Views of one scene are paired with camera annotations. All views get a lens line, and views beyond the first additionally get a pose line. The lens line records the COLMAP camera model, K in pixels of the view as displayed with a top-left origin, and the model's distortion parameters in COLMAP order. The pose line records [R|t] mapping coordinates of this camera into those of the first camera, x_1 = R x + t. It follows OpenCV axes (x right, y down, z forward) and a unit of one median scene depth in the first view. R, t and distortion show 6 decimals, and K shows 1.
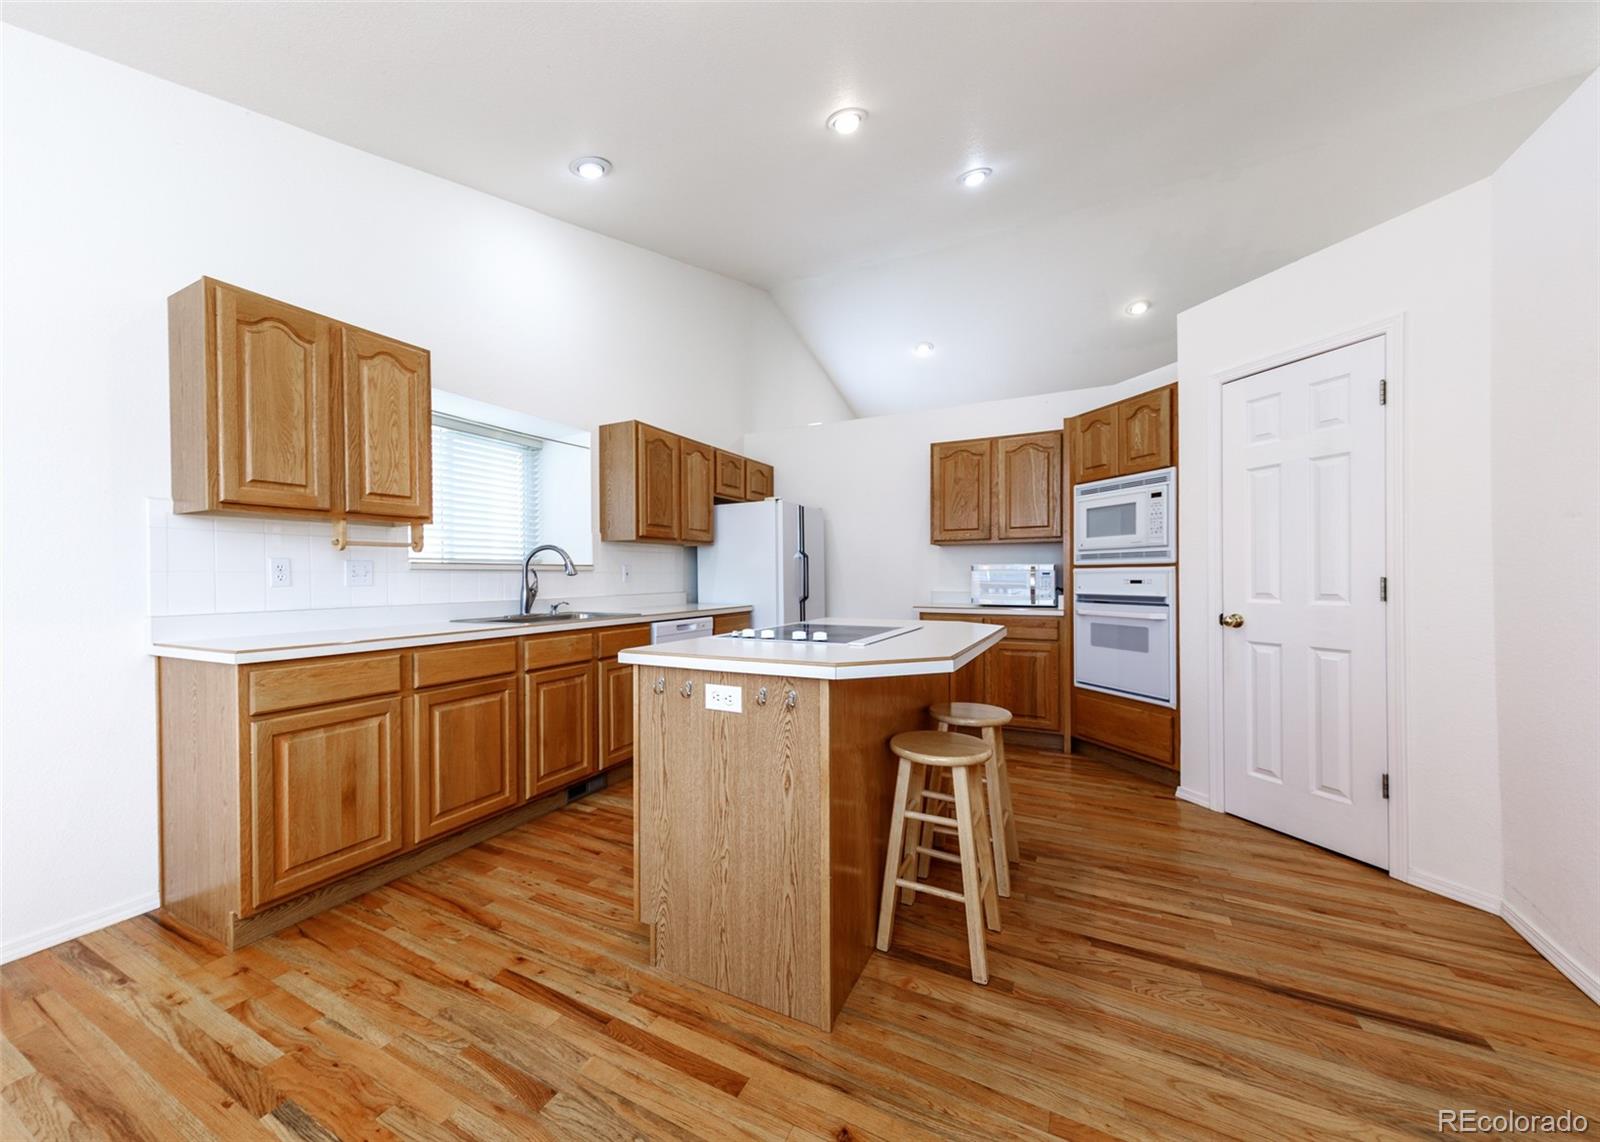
lens RADIAL K [[594.8, 0, 766.9], [0, 594.8, 578.3], [0, 0, 1]] dist [0.011459, -0.001140]
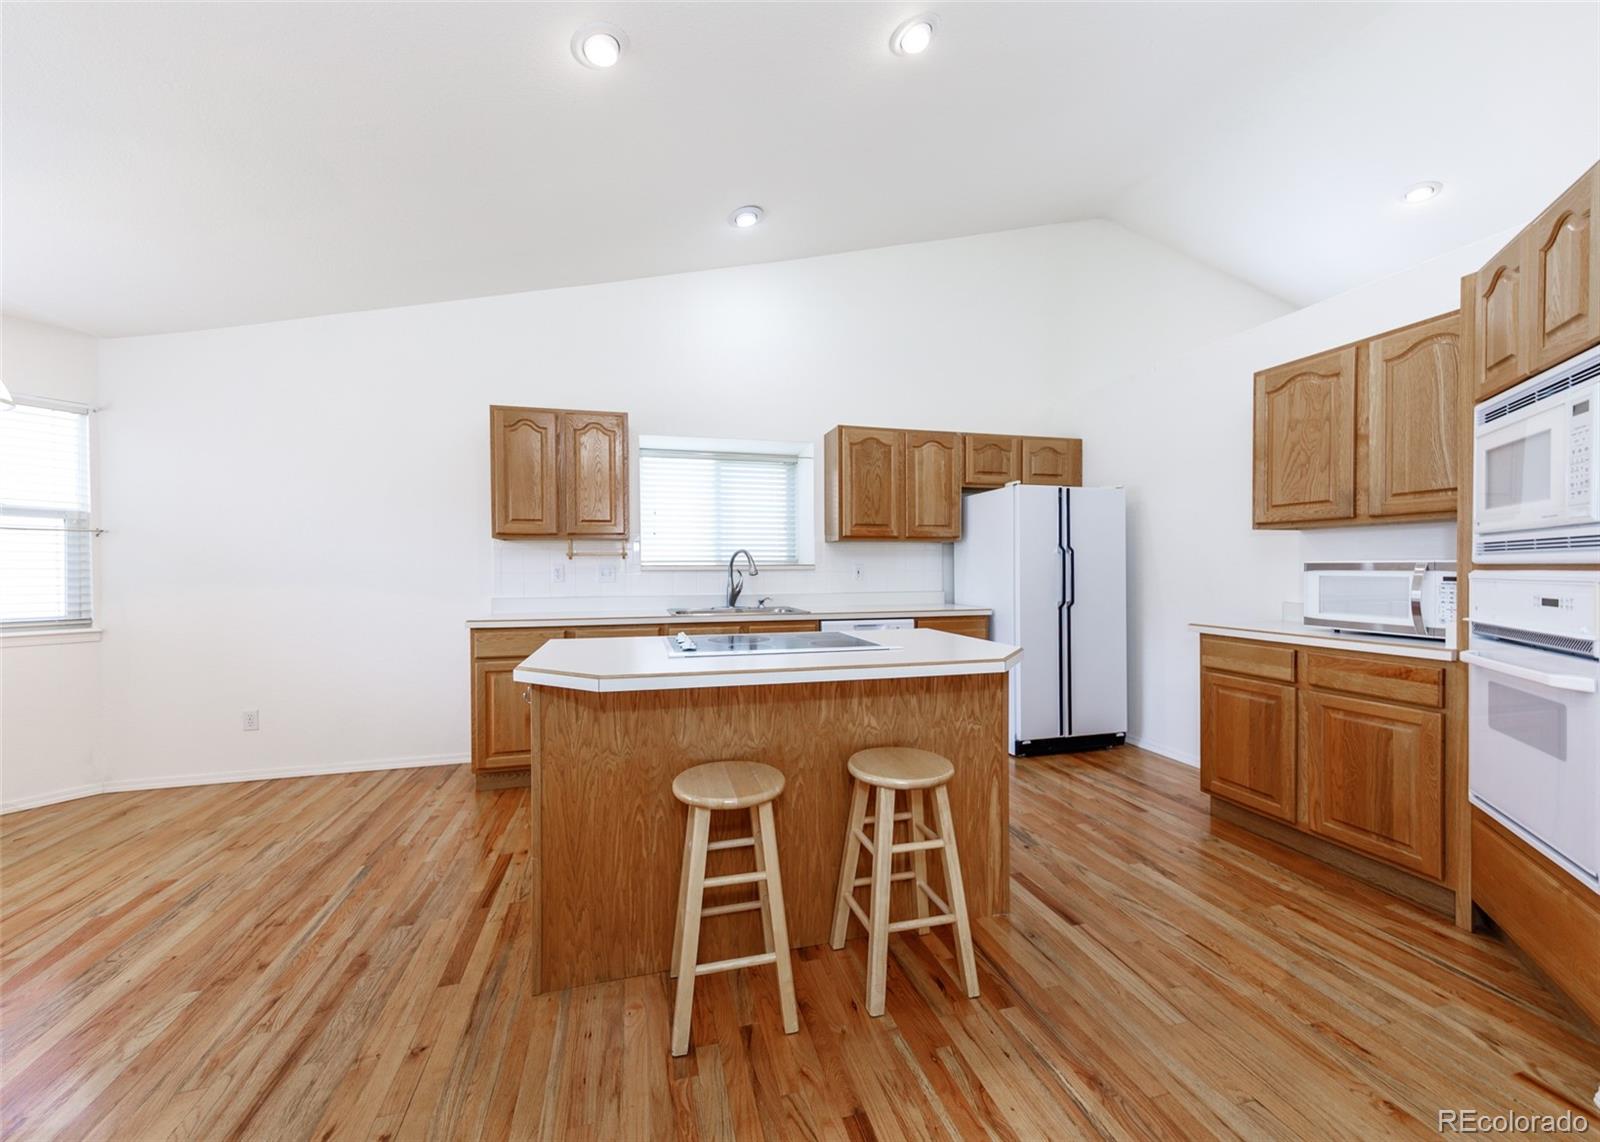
lens RADIAL K [[594.8, 0, 782.4], [0, 594.8, 574.5], [0, 0, 1]] dist [0.011459, -0.001140]
pose [[0.687636, 0.008830, -0.726002, 0.601091], [-0.003991, 0.999957, 0.008382, -0.018253], [0.726045, -0.002867, 0.687642, 0.279790]]
